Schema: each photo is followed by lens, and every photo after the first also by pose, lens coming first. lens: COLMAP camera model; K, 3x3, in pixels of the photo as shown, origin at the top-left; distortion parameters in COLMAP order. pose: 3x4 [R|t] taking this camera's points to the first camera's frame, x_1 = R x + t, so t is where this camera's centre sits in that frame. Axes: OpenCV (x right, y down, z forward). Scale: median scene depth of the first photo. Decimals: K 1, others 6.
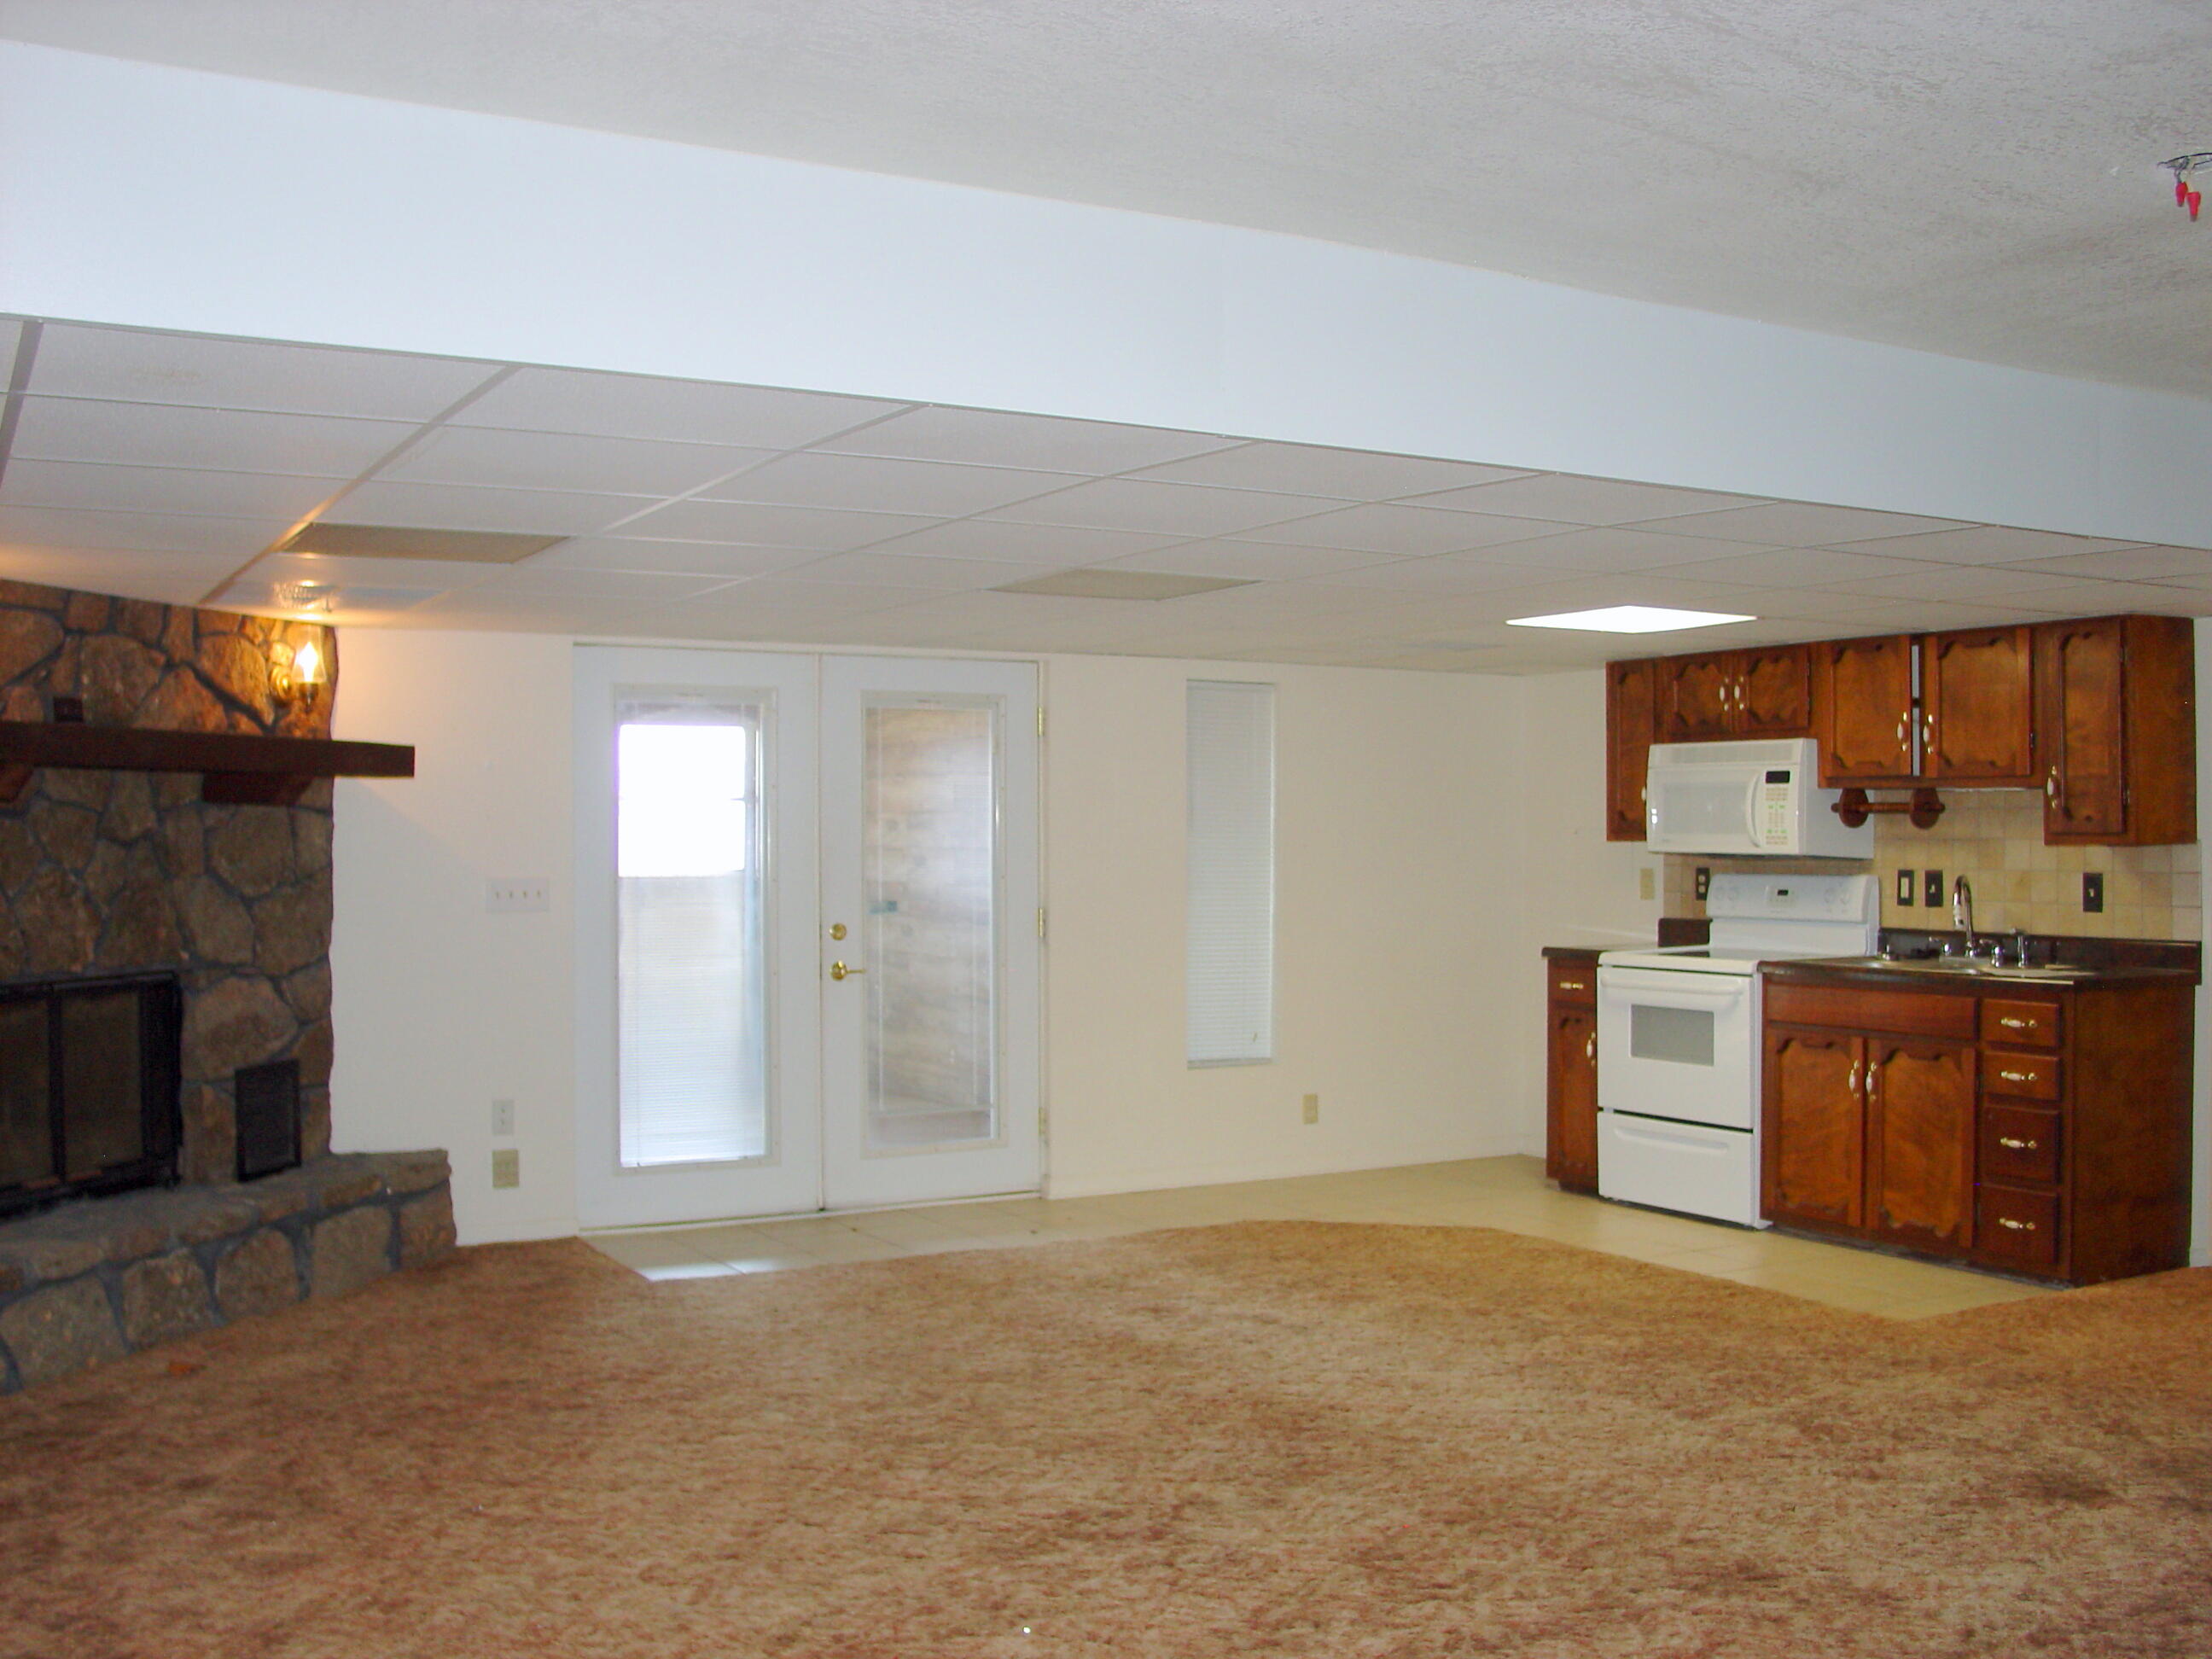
lens RADIAL K [[2233.1, 0, 1106.0], [0, 2233.1, 829.5], [0, 0, 1]] dist [-0.186798, 0.211167]
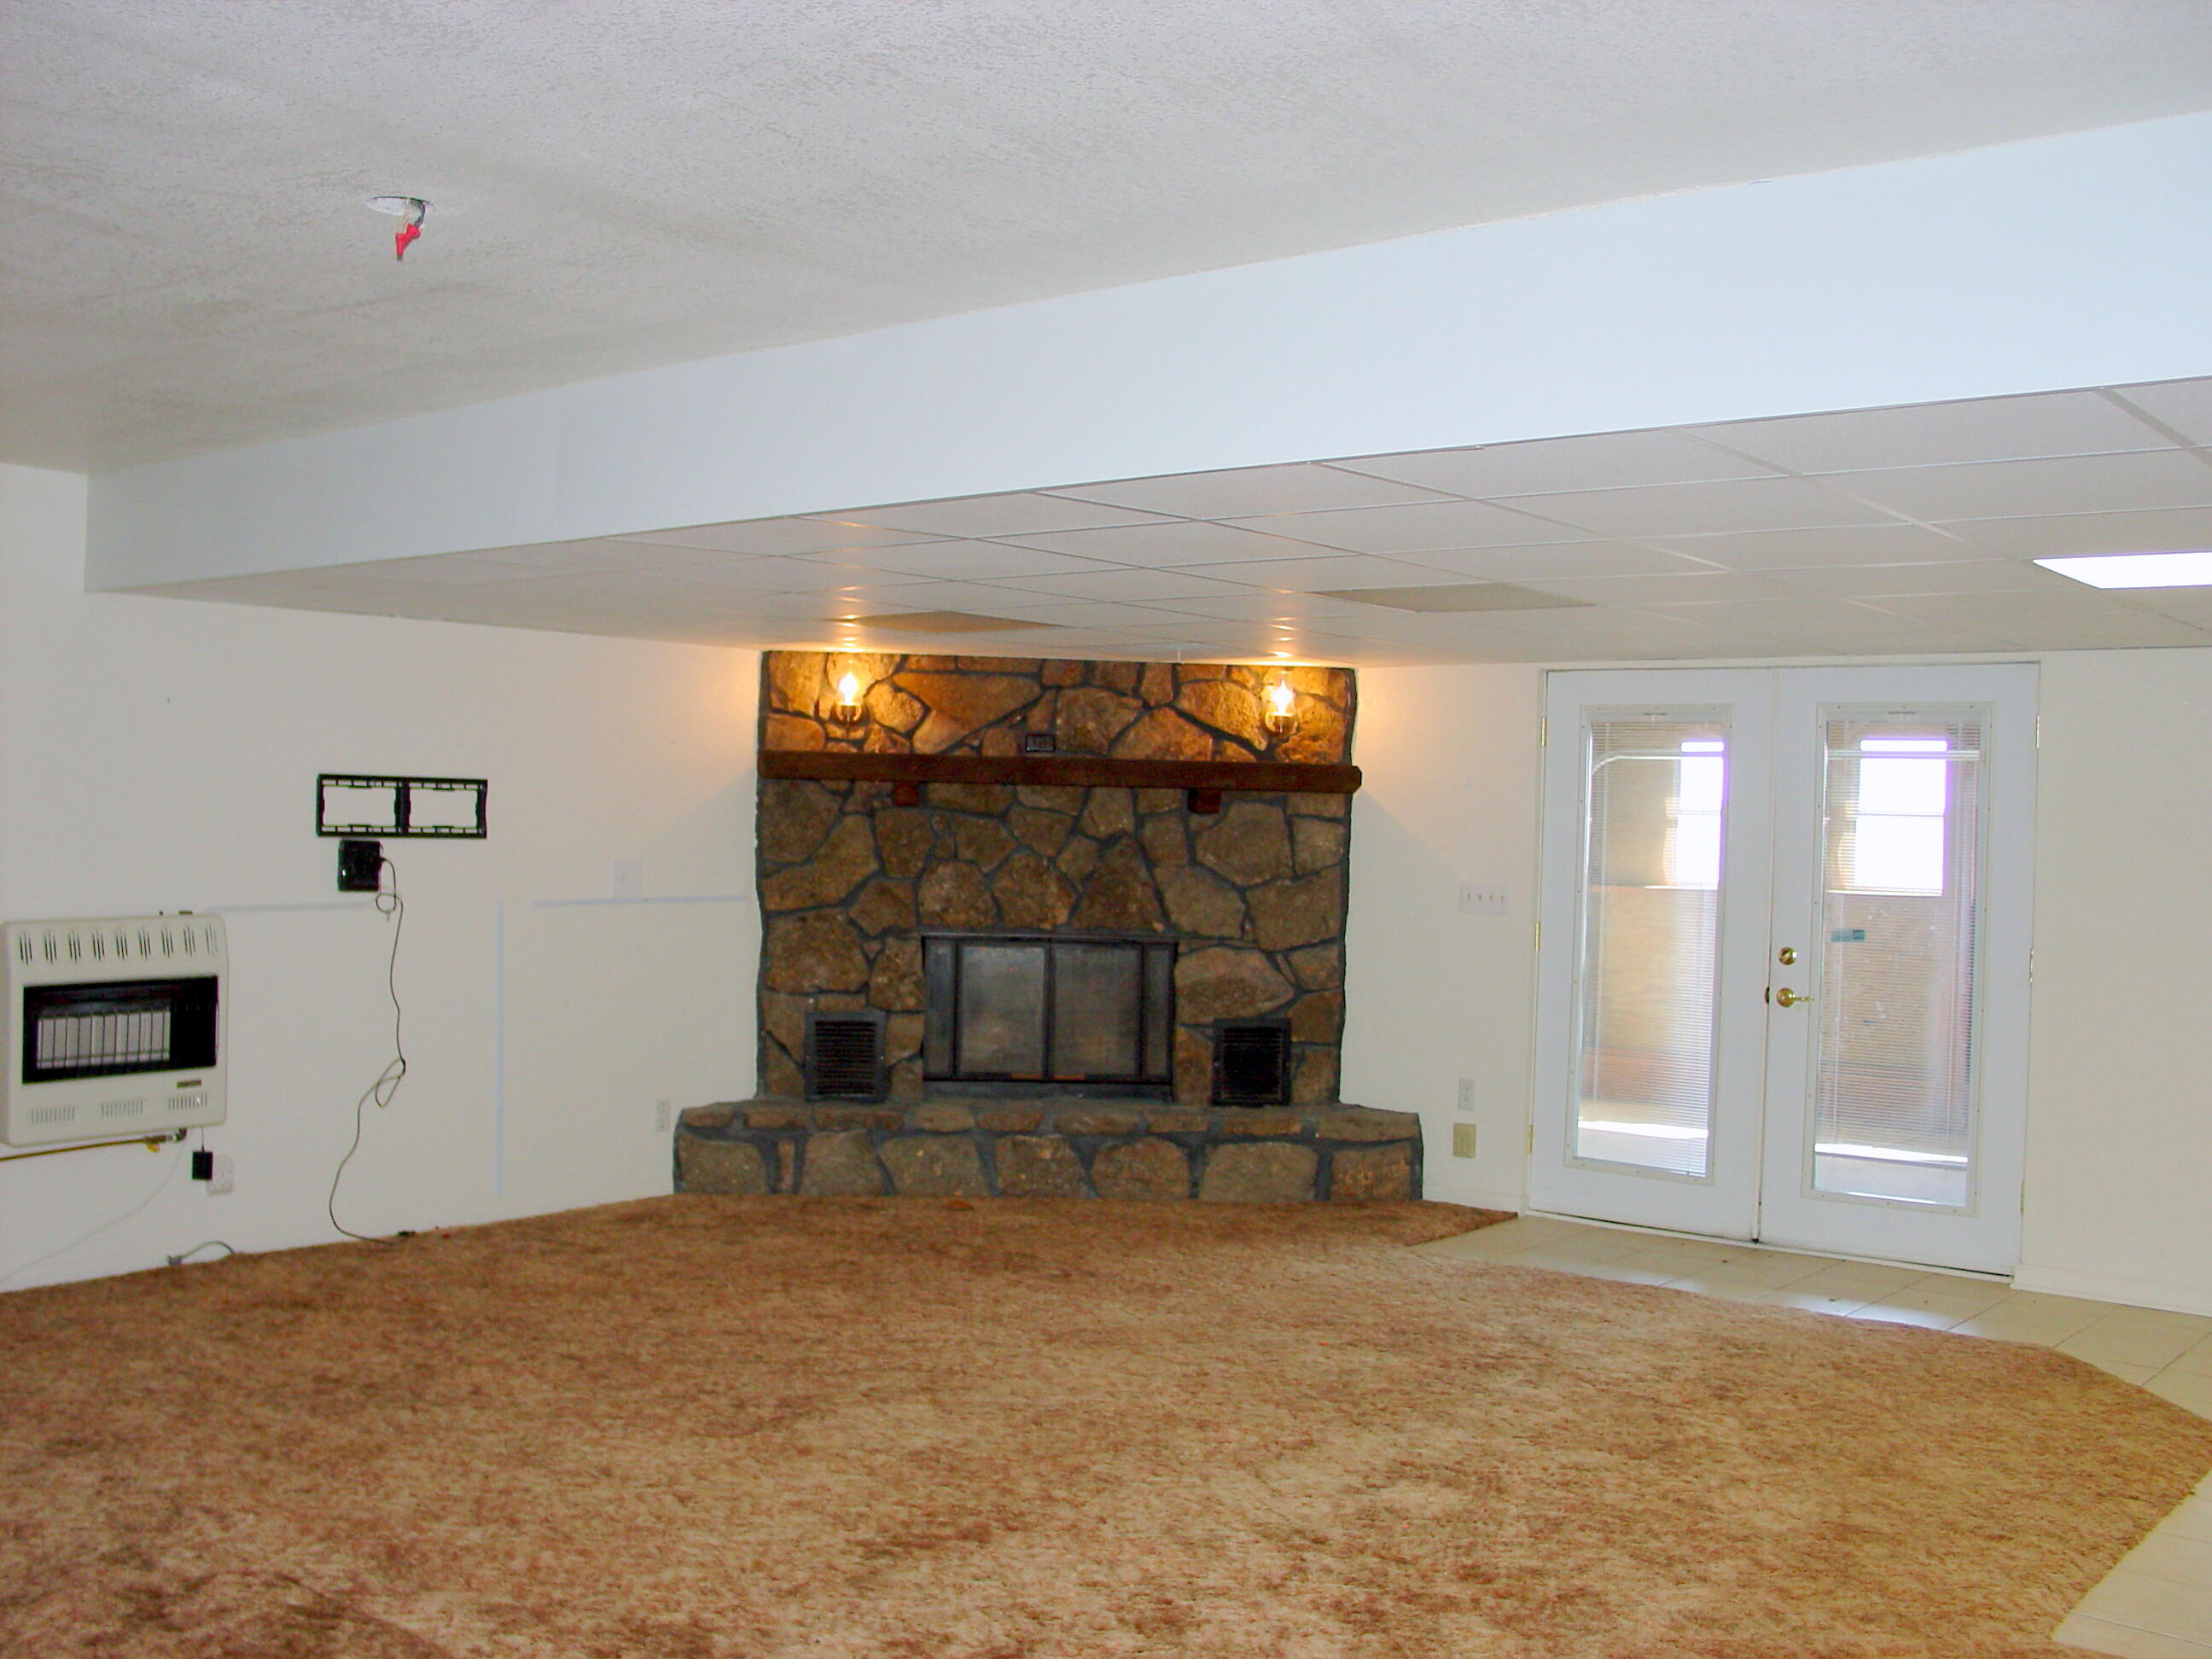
lens RADIAL K [[2233.1, 0, 1106.0], [0, 2233.1, 829.5], [0, 0, 1]] dist [-0.186798, 0.211167]
pose [[0.338642, 0.016778, -0.940766, 0.835696], [-0.024903, 0.999651, 0.008864, -0.011951], [0.940586, 0.020426, 0.338942, 0.502798]]
